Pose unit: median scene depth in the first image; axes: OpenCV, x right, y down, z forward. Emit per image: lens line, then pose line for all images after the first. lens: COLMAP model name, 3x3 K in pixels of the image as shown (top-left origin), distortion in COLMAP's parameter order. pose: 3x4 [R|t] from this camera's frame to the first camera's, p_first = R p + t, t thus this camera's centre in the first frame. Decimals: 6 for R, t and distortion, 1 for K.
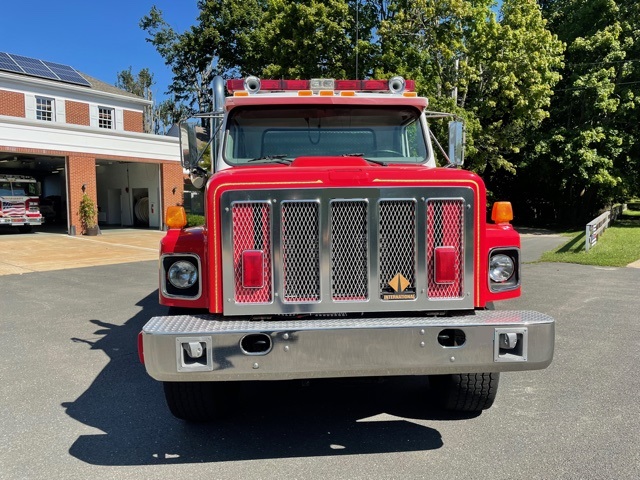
lens RADIAL K [[485.0, 0, 320.0], [0, 485.0, 240.0], [0, 0, 1]] dist [0.086905, -0.112658]
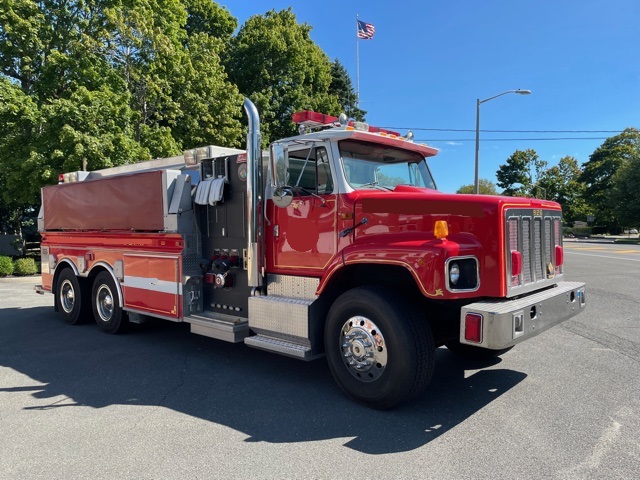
lens RADIAL K [[485.0, 0, 320.0], [0, 485.0, 240.0], [0, 0, 1]] dist [0.086905, -0.112658]
pose [[0.704325, -0.013329, 0.709752, -0.949719], [0.056015, 0.997750, -0.036850, 0.006301], [-0.707664, 0.065711, 0.703487, 0.226604]]
